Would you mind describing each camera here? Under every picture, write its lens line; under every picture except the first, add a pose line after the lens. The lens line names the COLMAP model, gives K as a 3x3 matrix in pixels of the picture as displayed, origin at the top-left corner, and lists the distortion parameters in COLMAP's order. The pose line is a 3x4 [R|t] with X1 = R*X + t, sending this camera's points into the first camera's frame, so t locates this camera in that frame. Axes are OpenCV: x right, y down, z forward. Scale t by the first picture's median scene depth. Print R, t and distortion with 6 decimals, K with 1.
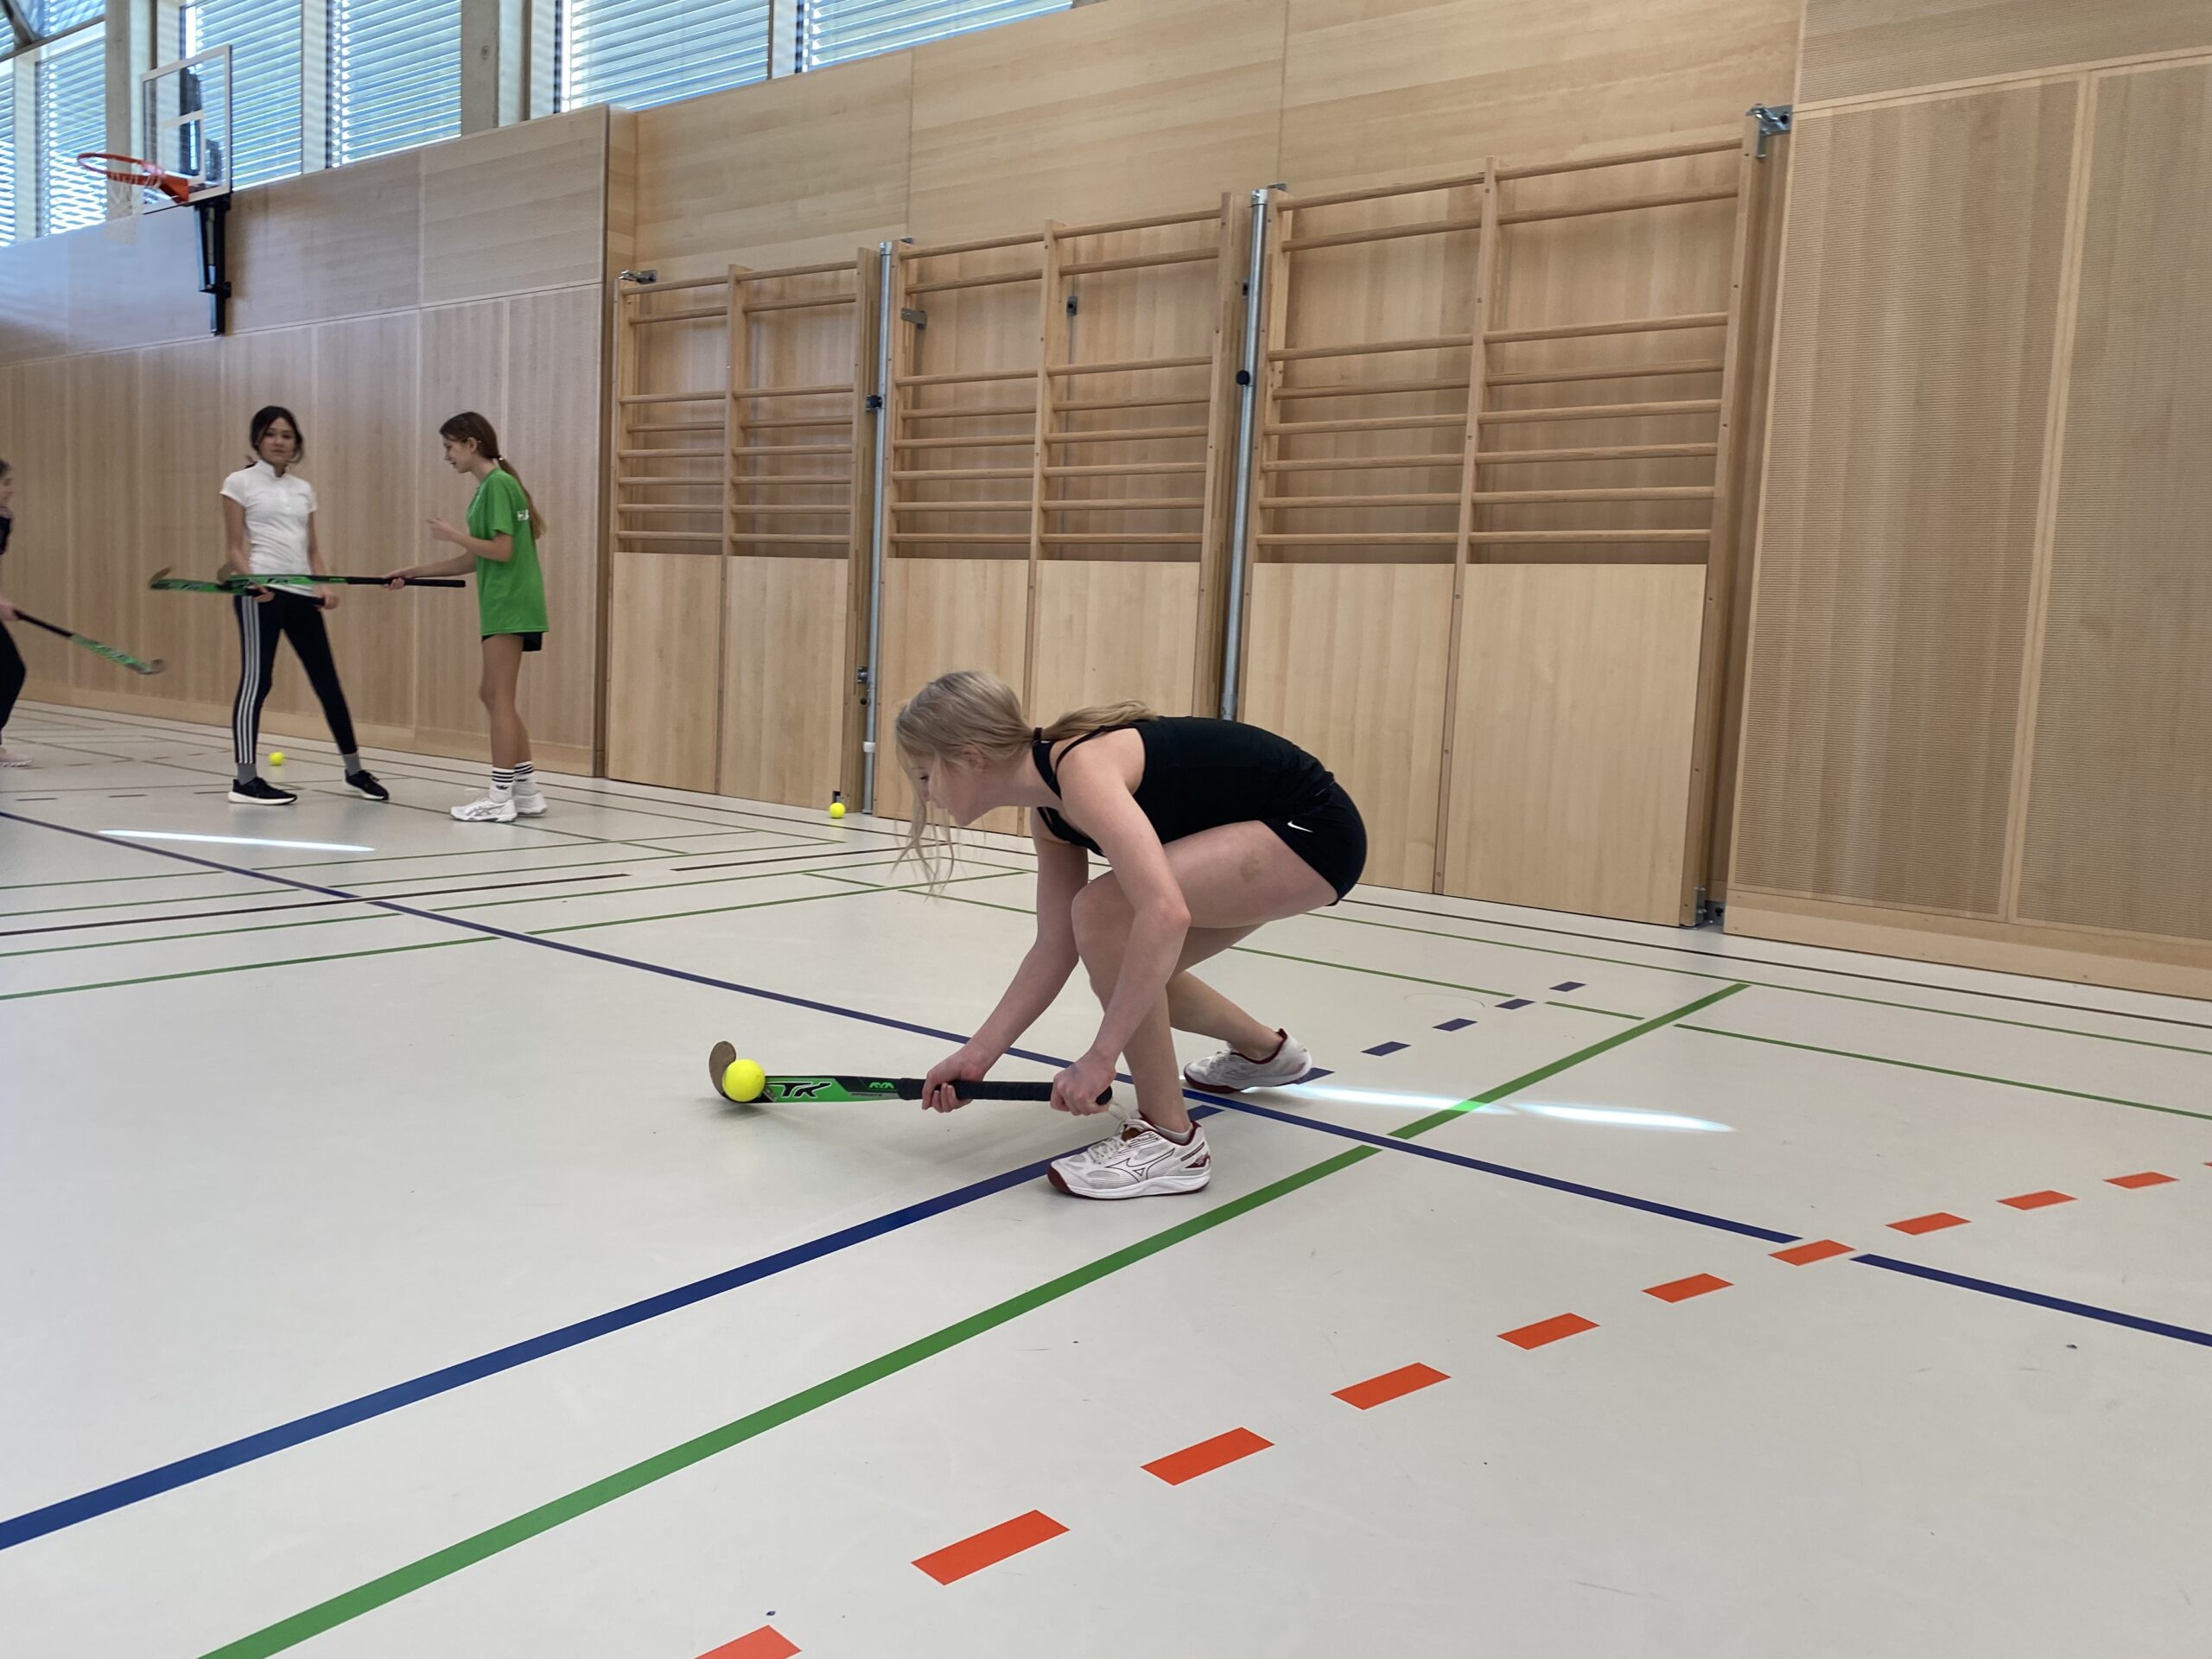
lens RADIAL K [[1708.0, 0, 1095.5], [0, 1708.0, 829.2], [0, 0, 1]] dist [0.009601, 0.001643]
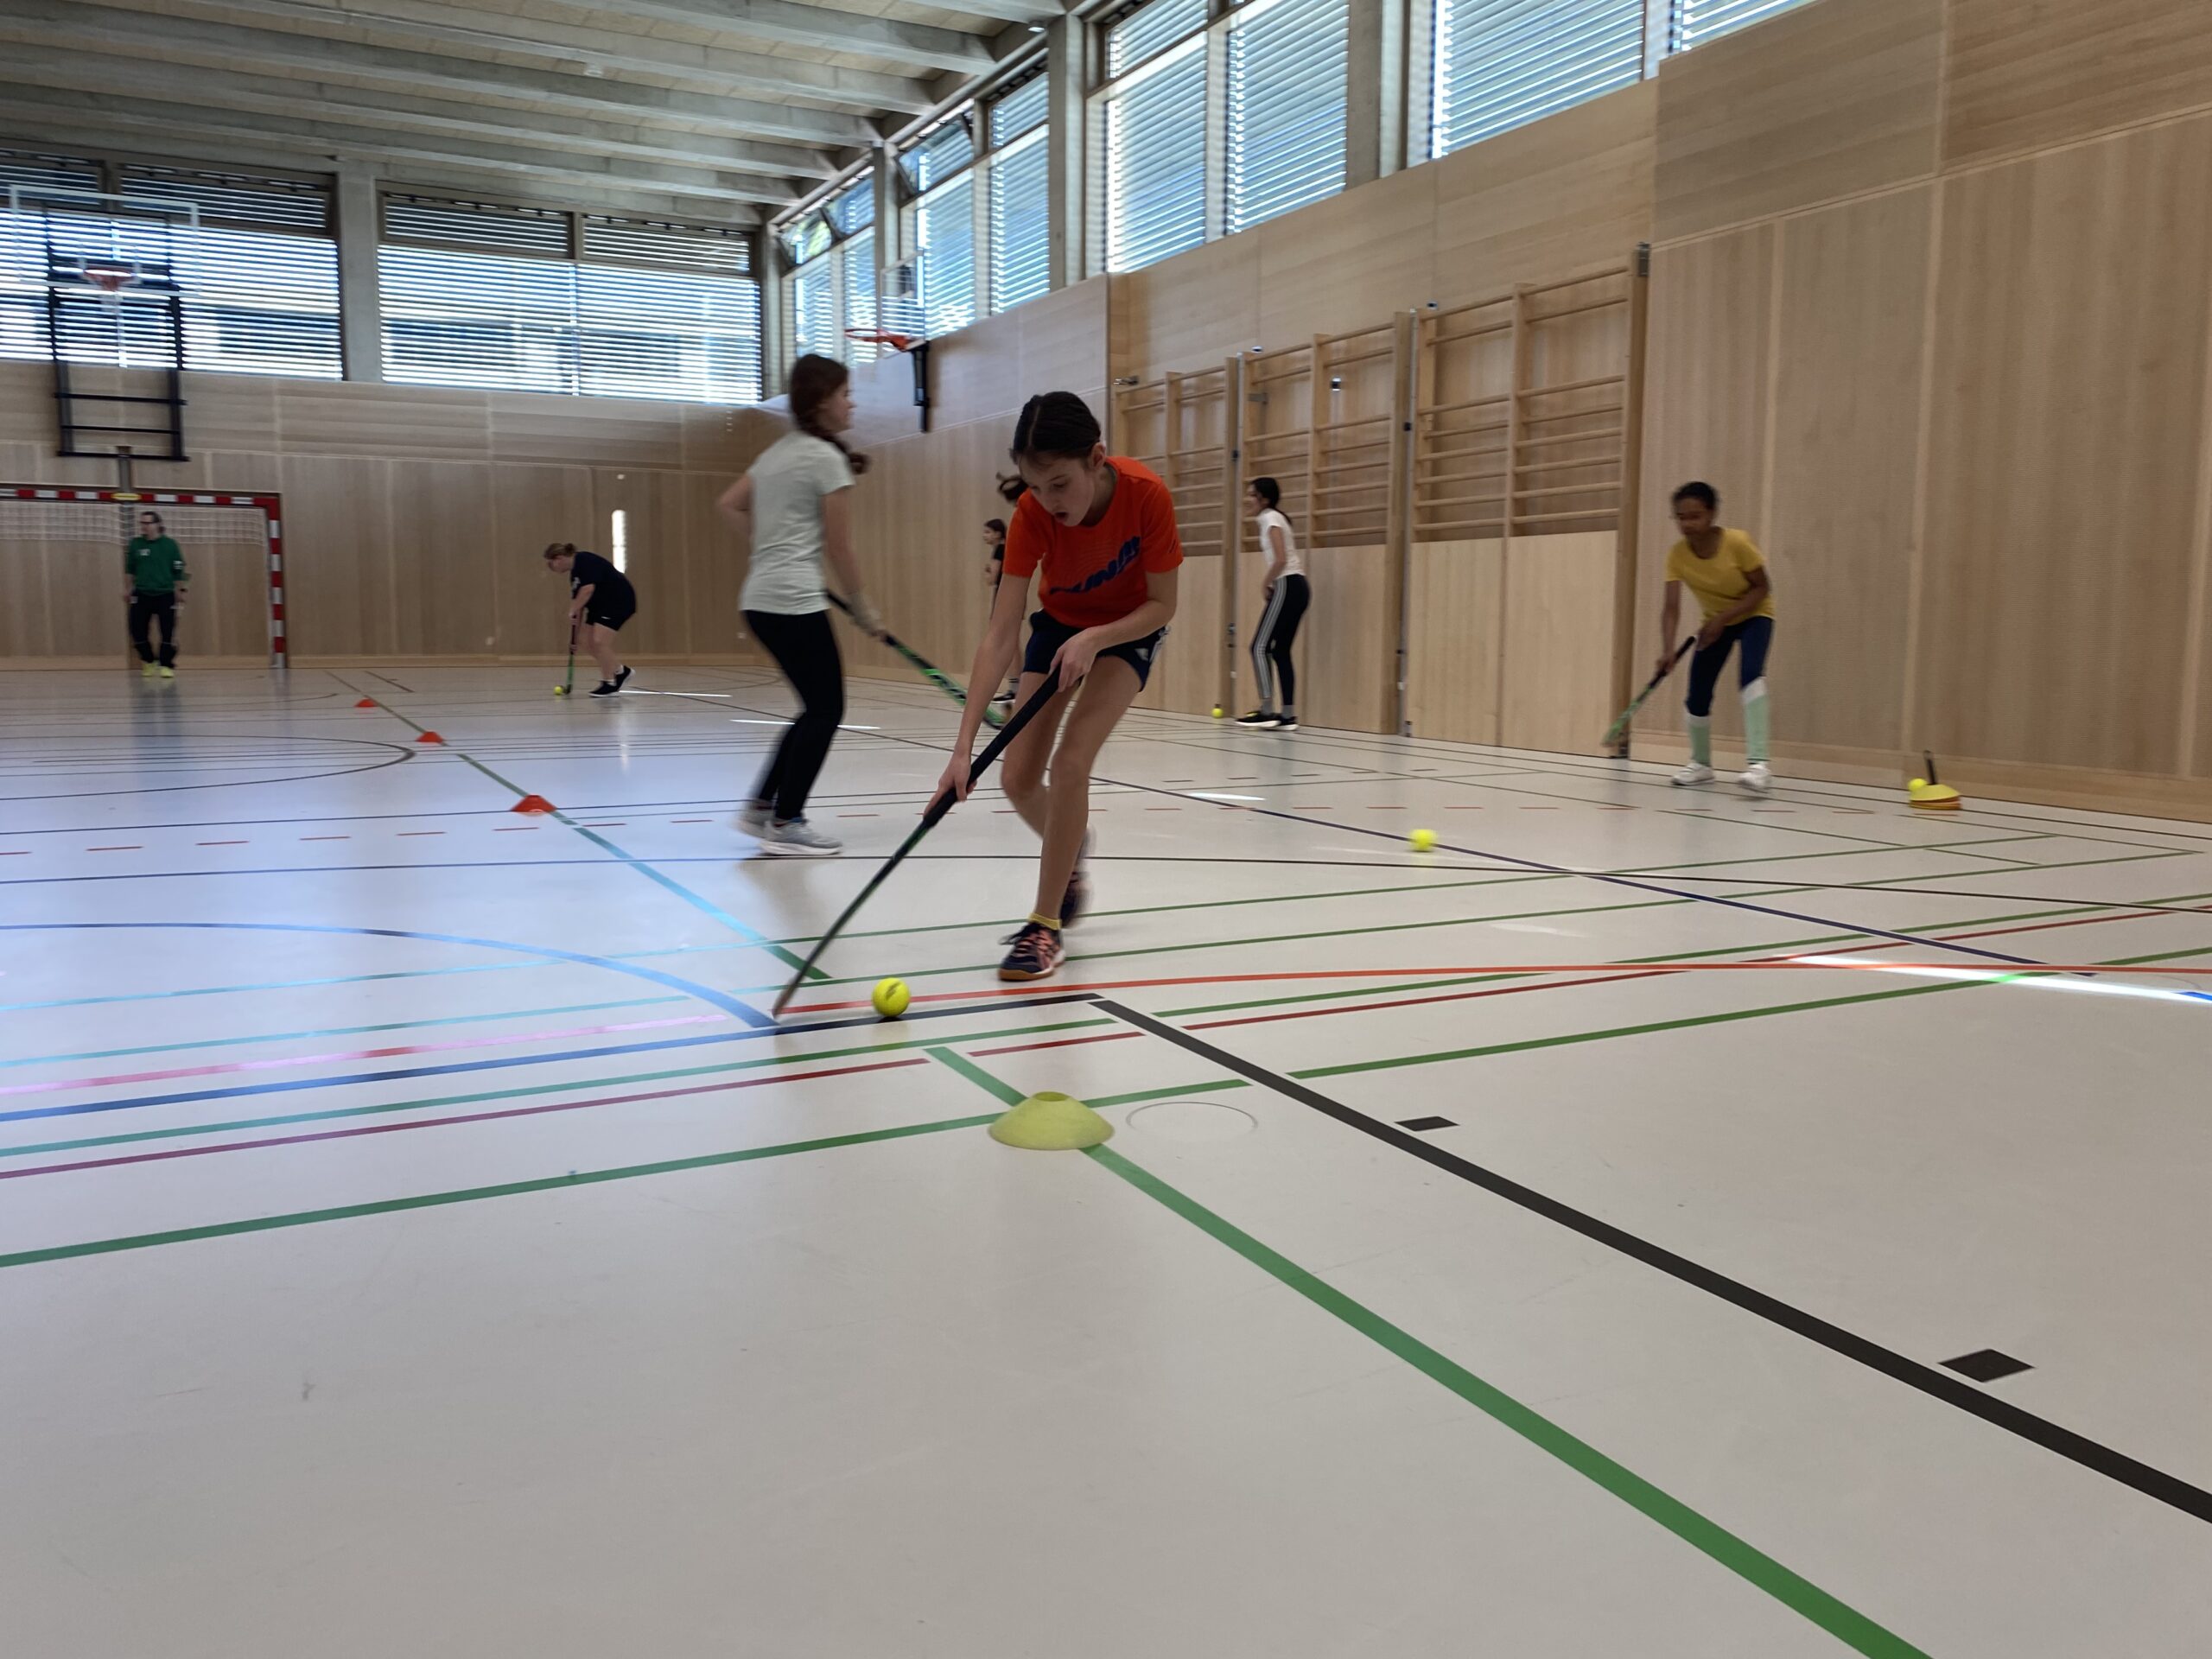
lens RADIAL K [[1708.0, 0, 1095.5], [0, 1708.0, 829.2], [0, 0, 1]] dist [0.009601, 0.001643]
pose [[0.901034, 0.012792, -0.433560, 0.518874], [-0.012029, 0.999918, 0.004503, 0.105265], [0.433582, 0.001158, 0.901113, -0.554962]]
